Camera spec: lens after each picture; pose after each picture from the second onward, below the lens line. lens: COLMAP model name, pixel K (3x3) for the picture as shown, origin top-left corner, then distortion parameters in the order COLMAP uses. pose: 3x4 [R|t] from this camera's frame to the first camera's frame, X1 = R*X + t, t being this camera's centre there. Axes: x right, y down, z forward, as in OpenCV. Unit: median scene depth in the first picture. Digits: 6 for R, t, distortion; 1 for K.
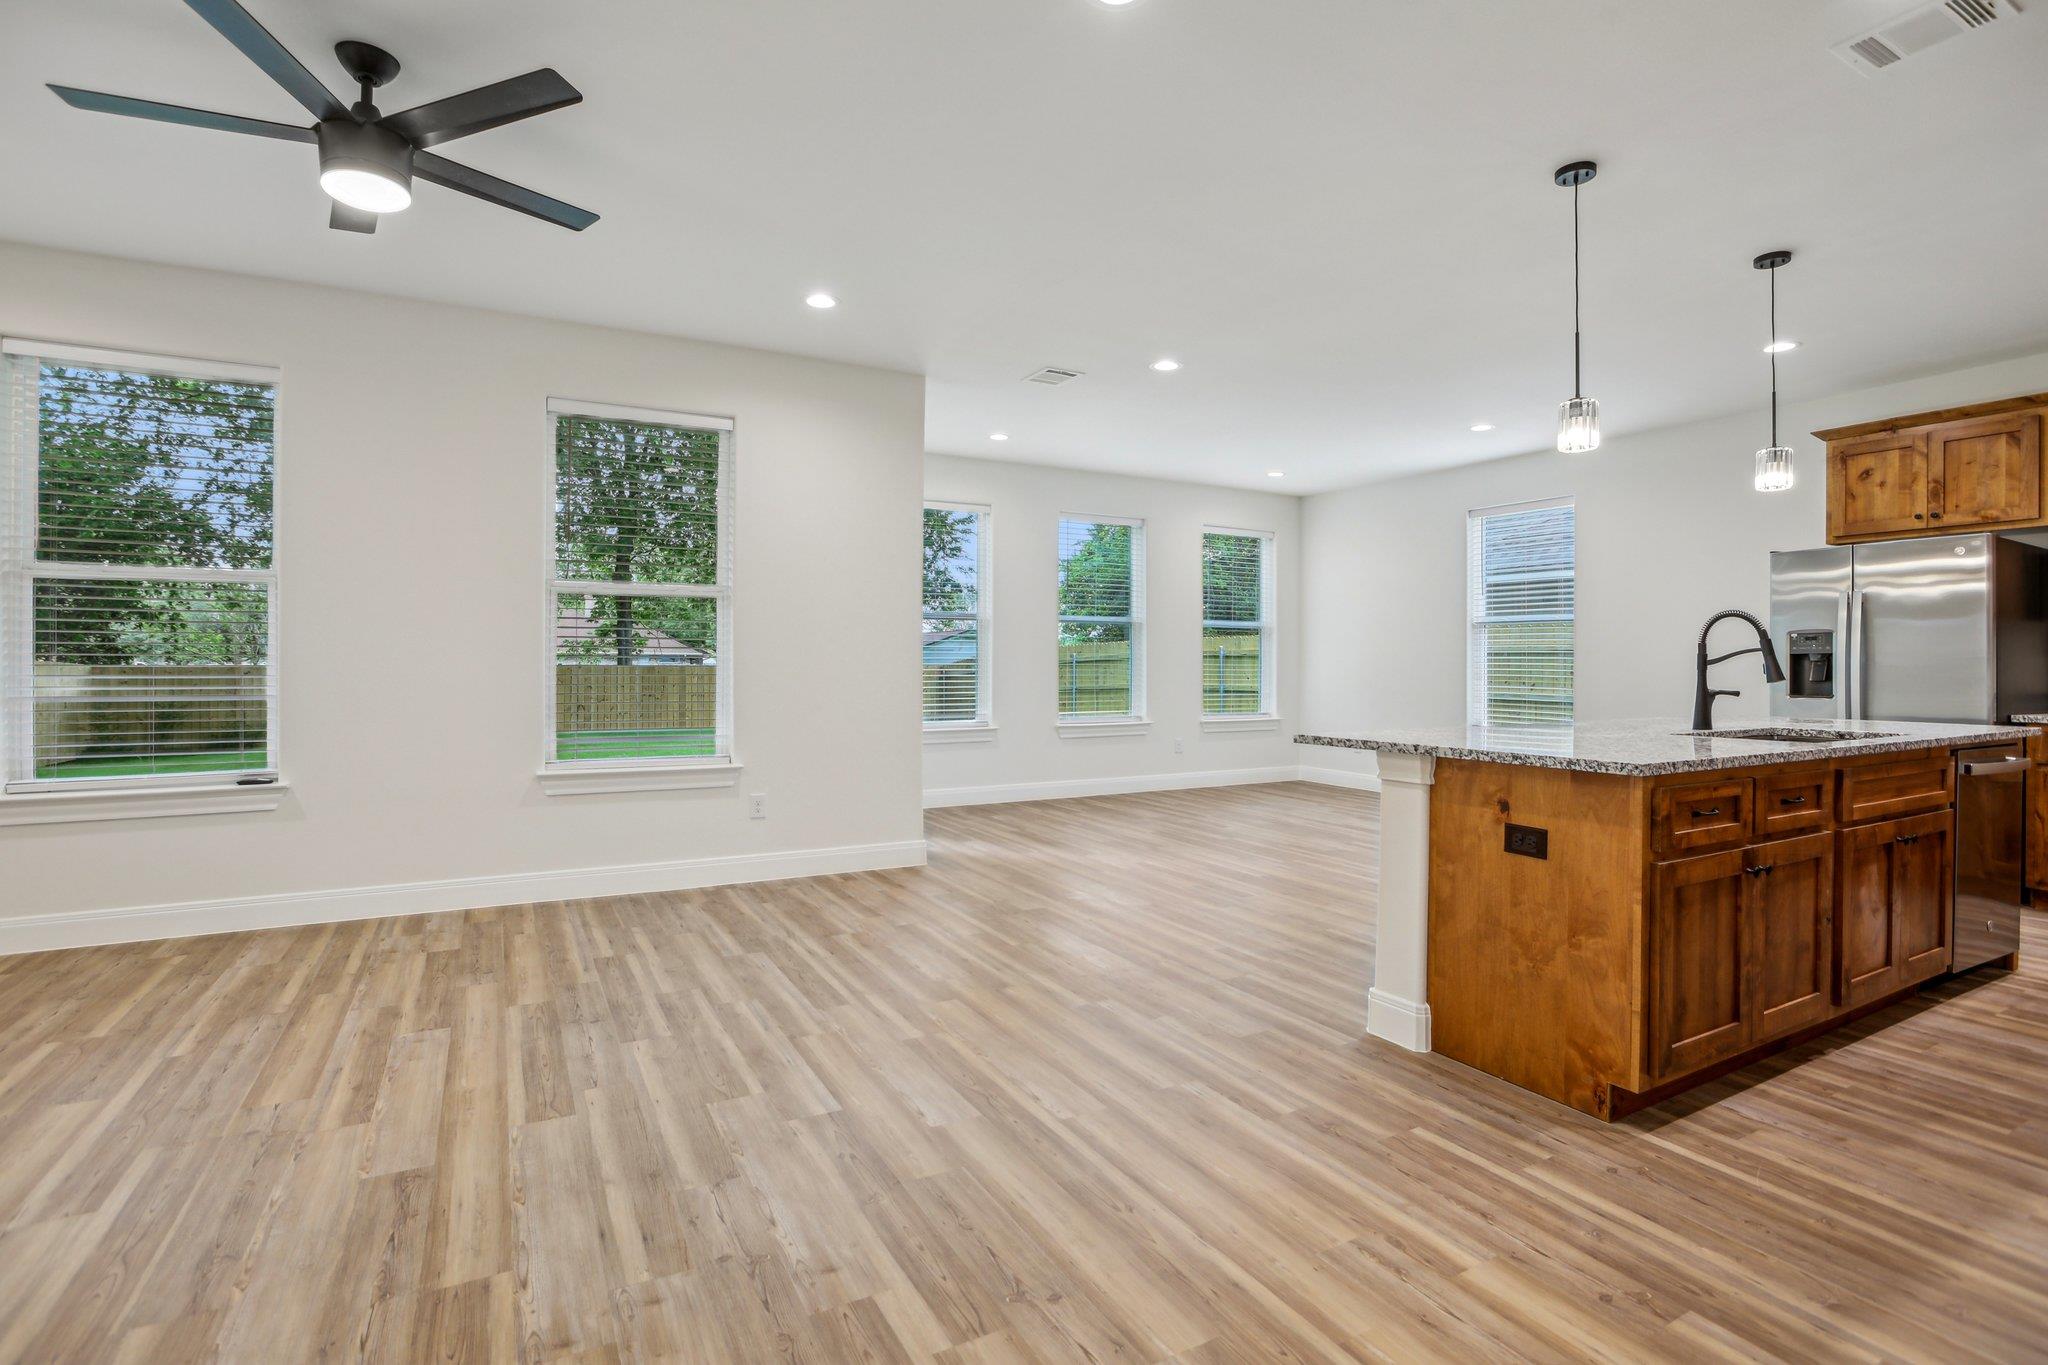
lens RADIAL K [[970.8, 0, 1011.9], [0, 970.8, 667.4], [0, 0, 1]] dist [-0.053032, 0.019297]
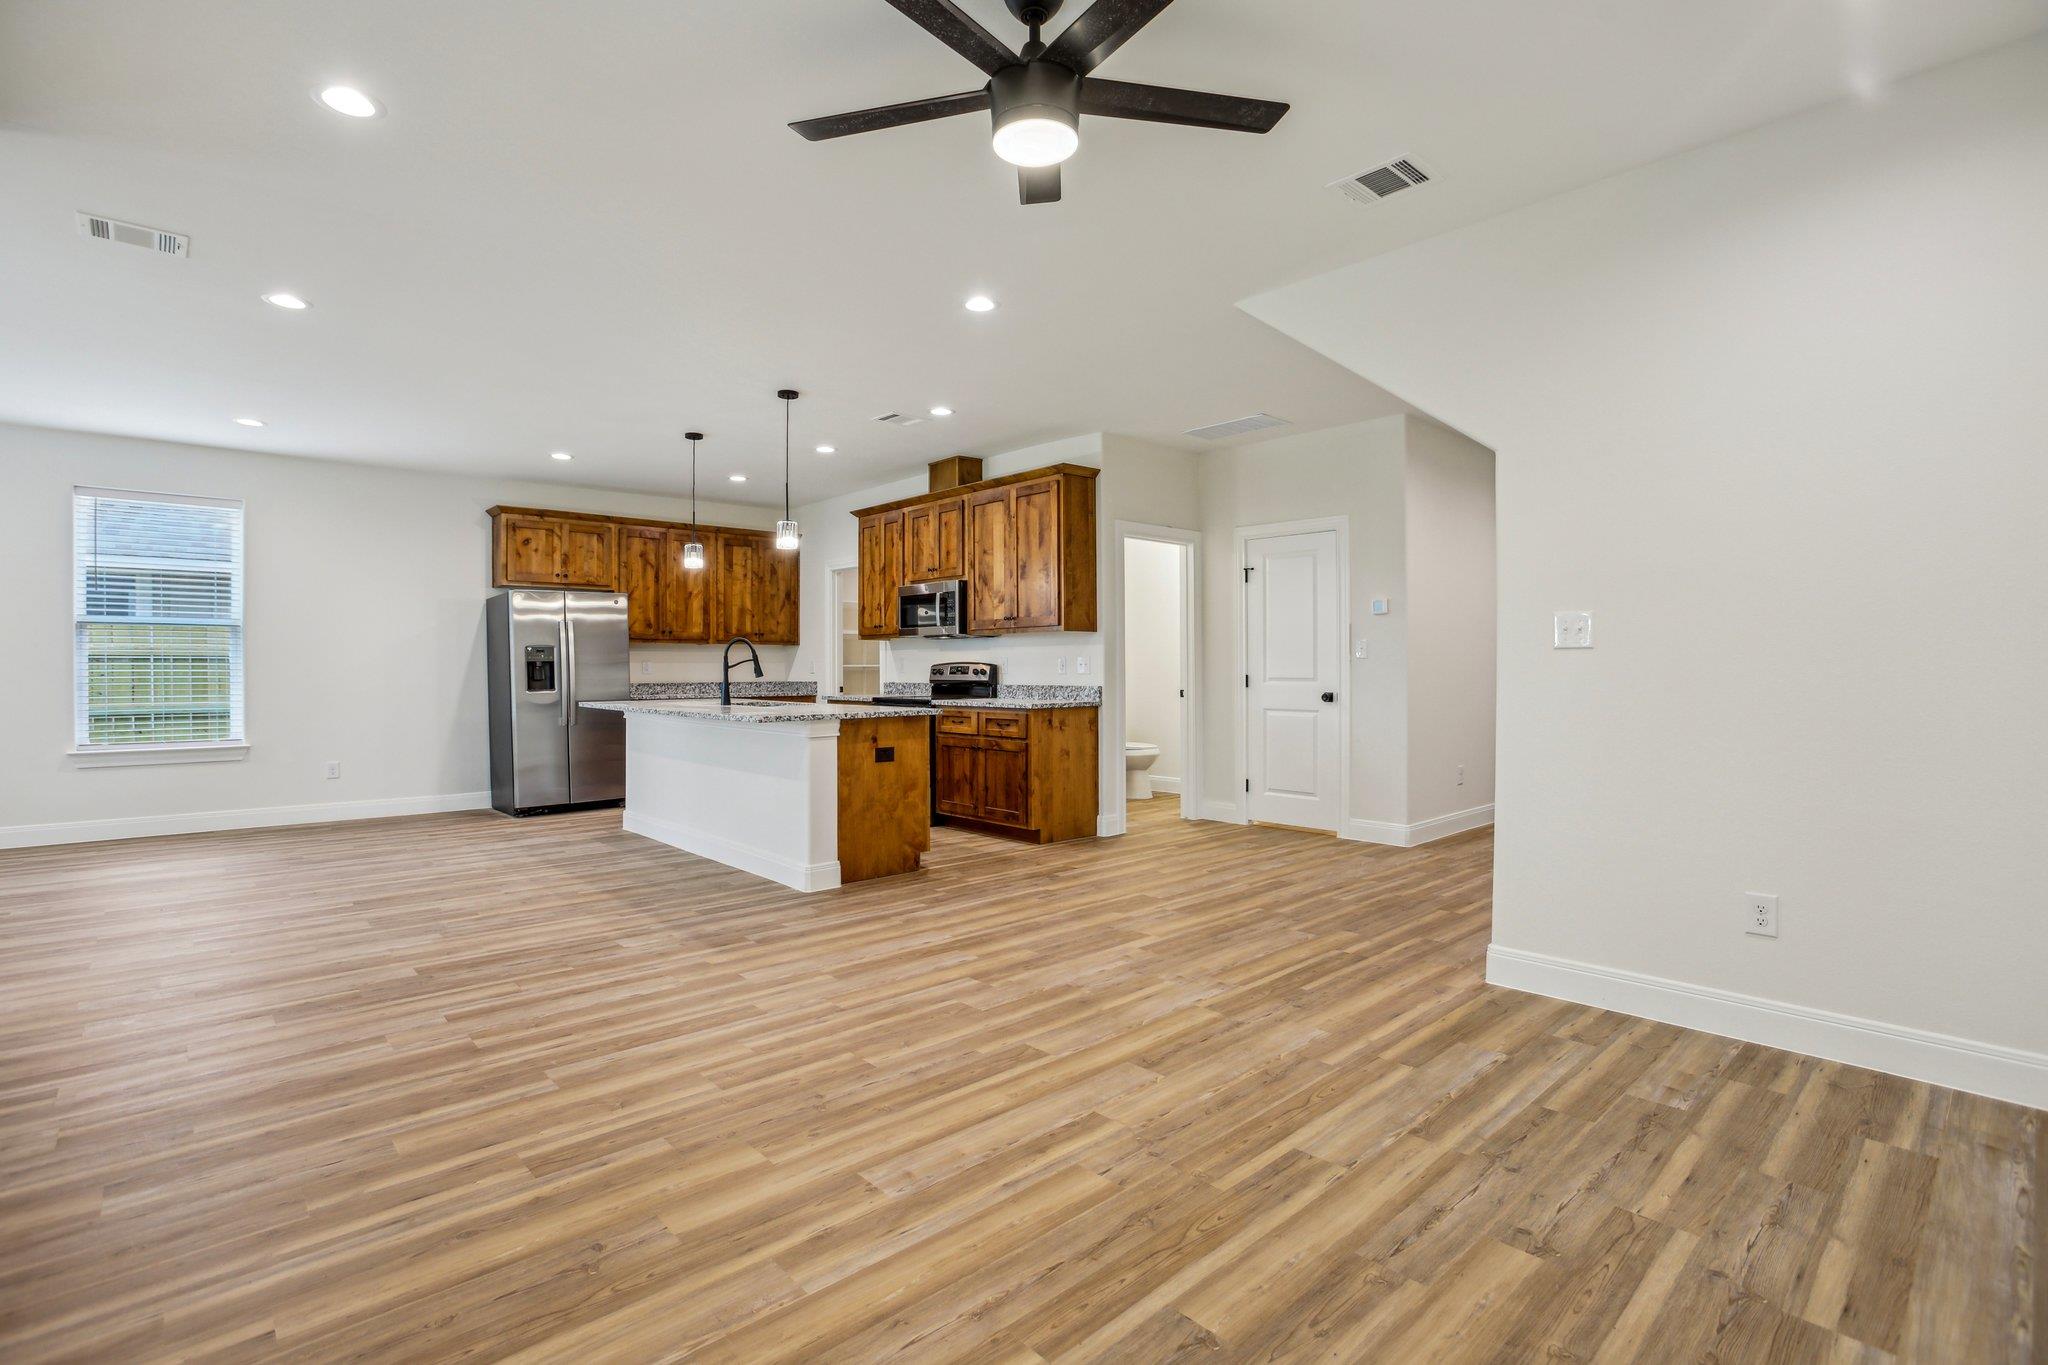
lens RADIAL K [[962.0, 0, 1027.0], [0, 962.0, 675.3], [0, 0, 1]] dist [-0.075417, 0.039108]
pose [[-0.244087, -0.012476, 0.969673, -1.406824], [0.008840, 0.999847, 0.015090, -0.014849], [-0.969713, 0.012256, -0.243939, 1.113323]]
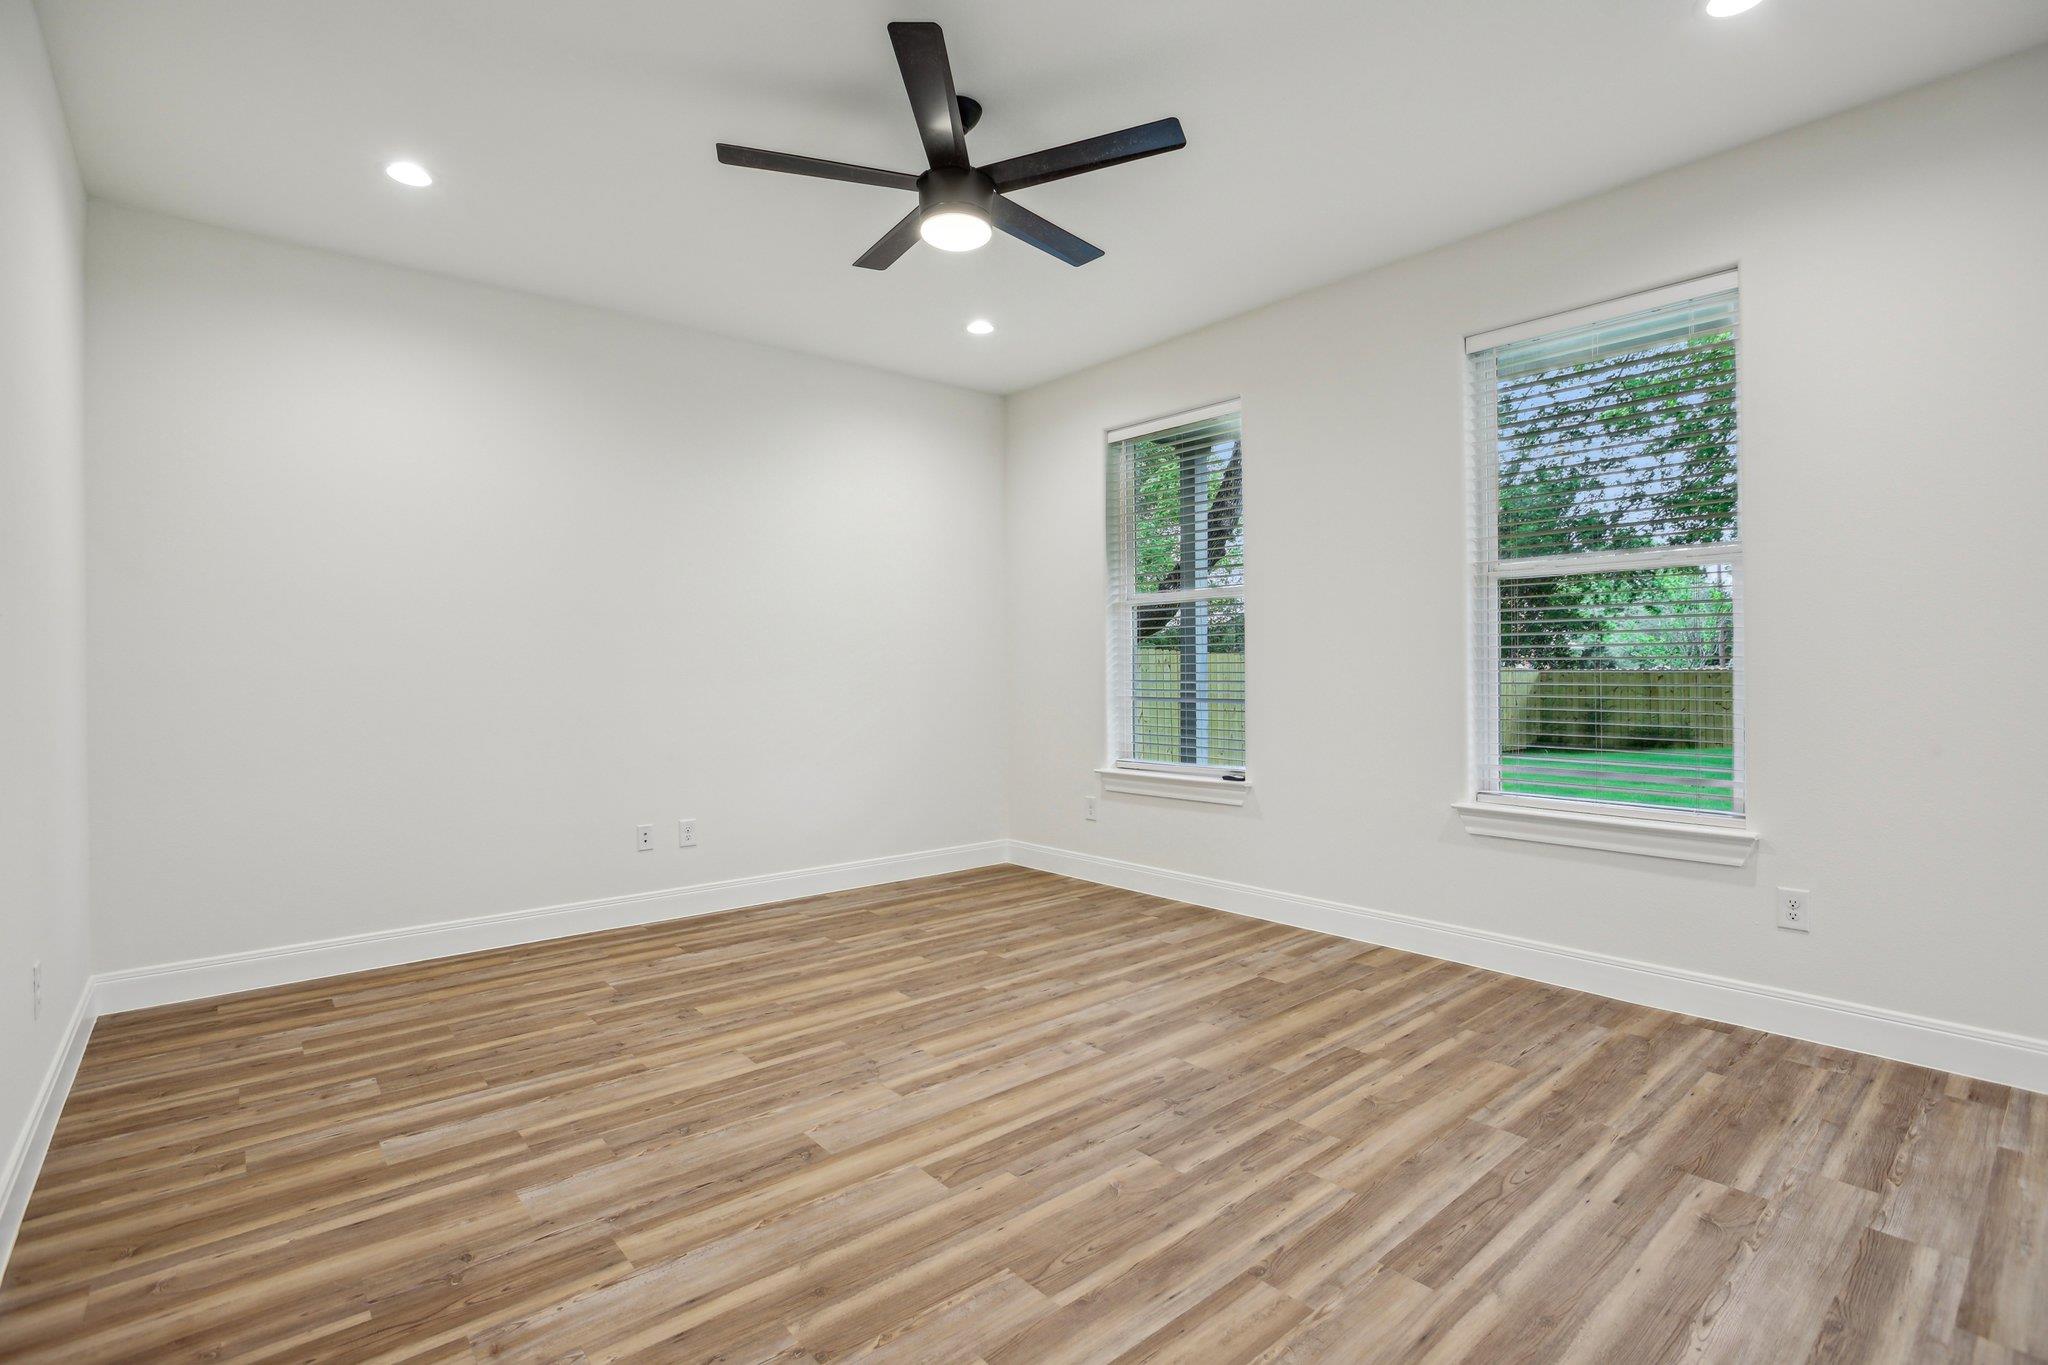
lens RADIAL K [[962.0, 0, 1027.0], [0, 962.0, 675.3], [0, 0, 1]] dist [-0.075417, 0.039108]
pose [[0.209746, 0.001361, -0.977755, 0.350794], [0.003801, 0.999990, 0.002207, -0.004451], [0.977749, -0.004179, 0.209738, 0.769719]]
